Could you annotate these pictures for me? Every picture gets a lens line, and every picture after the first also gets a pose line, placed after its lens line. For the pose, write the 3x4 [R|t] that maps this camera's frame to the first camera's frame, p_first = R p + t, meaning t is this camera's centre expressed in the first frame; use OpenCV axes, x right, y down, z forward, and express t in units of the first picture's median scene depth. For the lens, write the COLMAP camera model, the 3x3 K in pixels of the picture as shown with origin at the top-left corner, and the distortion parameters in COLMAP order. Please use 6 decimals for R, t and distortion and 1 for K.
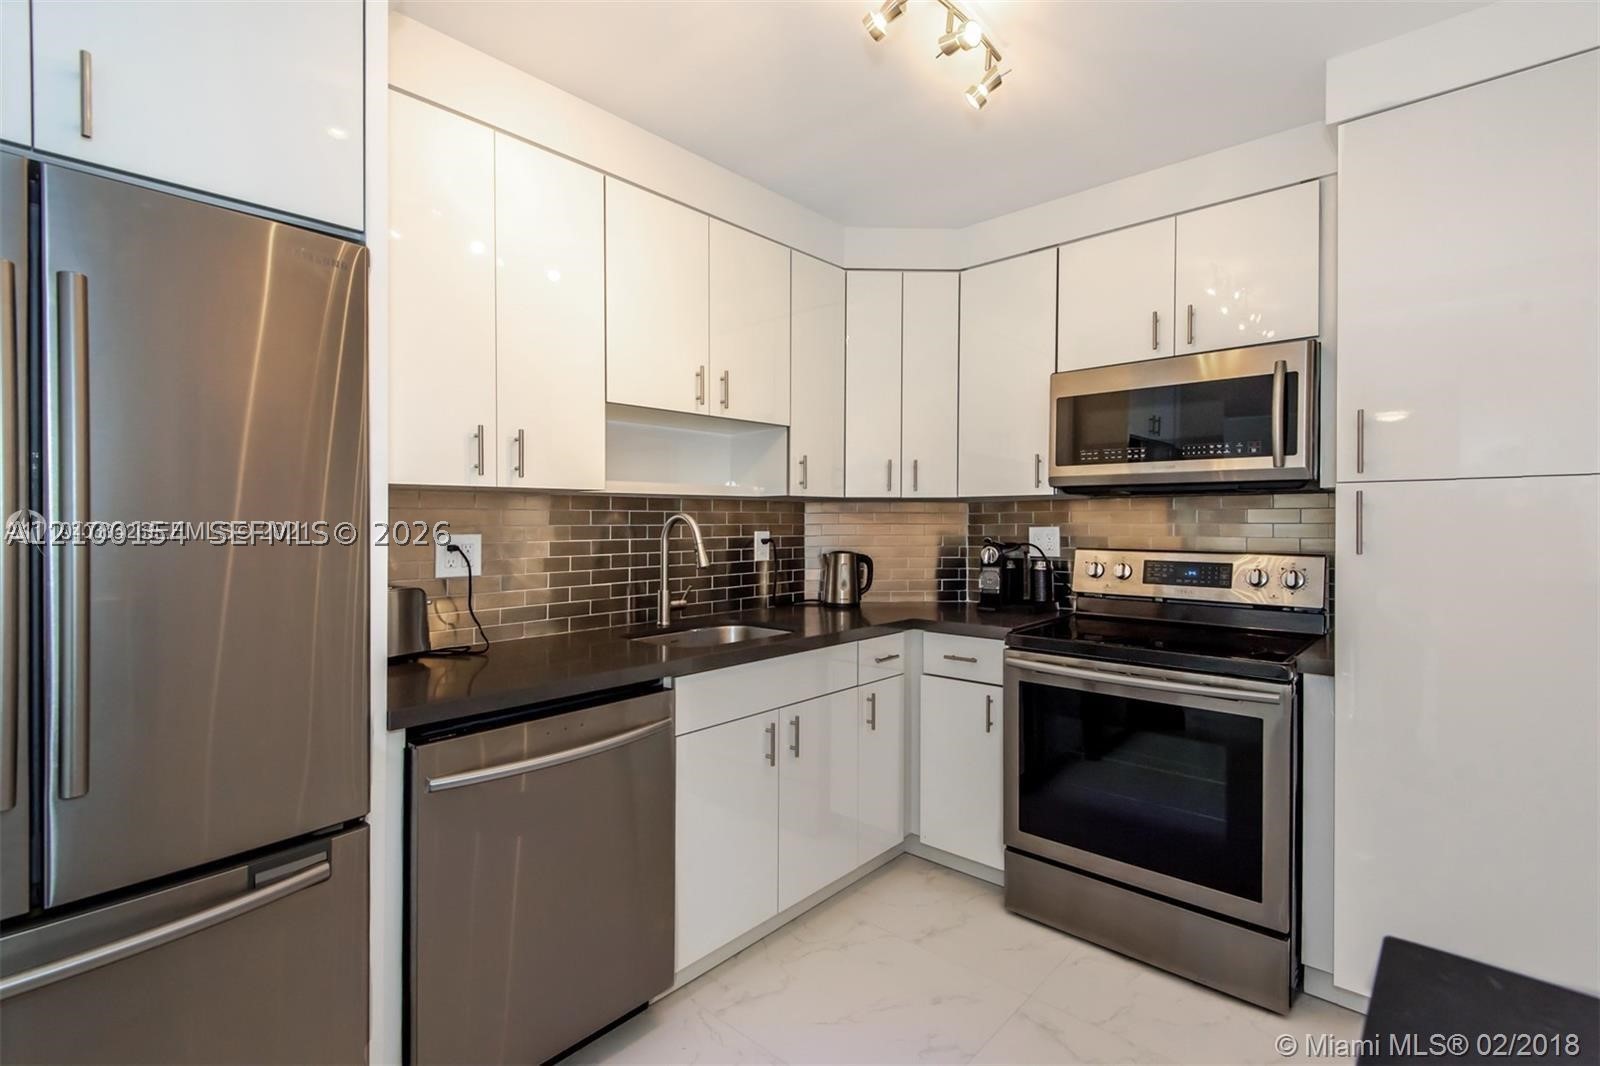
lens RADIAL K [[720.4, 0, 802.6], [0, 720.4, 523.4], [0, 0, 1]] dist [0.028892, -0.002155]
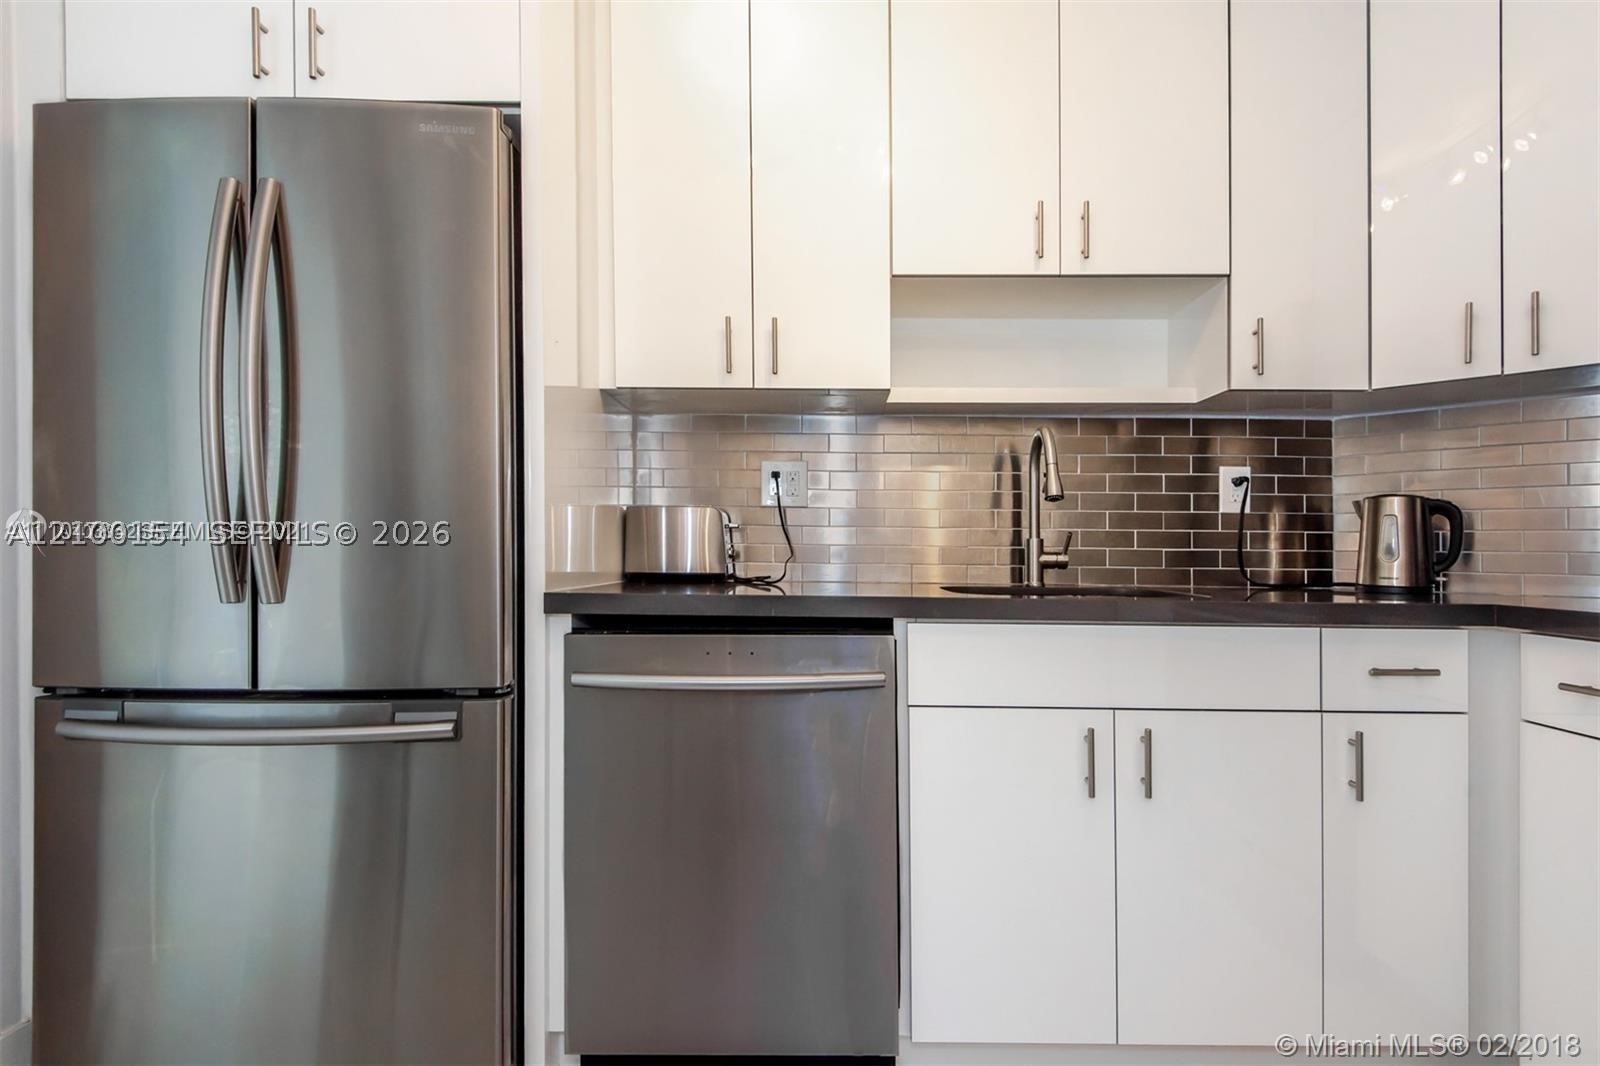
lens RADIAL K [[752.9, 0, 825.2], [0, 752.9, 547.3], [0, 0, 1]] dist [0.027179, -0.012006]
pose [[0.676849, 0.016561, -0.735936, 0.233195], [-0.014174, 0.999855, 0.009464, 0.097272], [0.735986, 0.004025, 0.676985, 0.322644]]
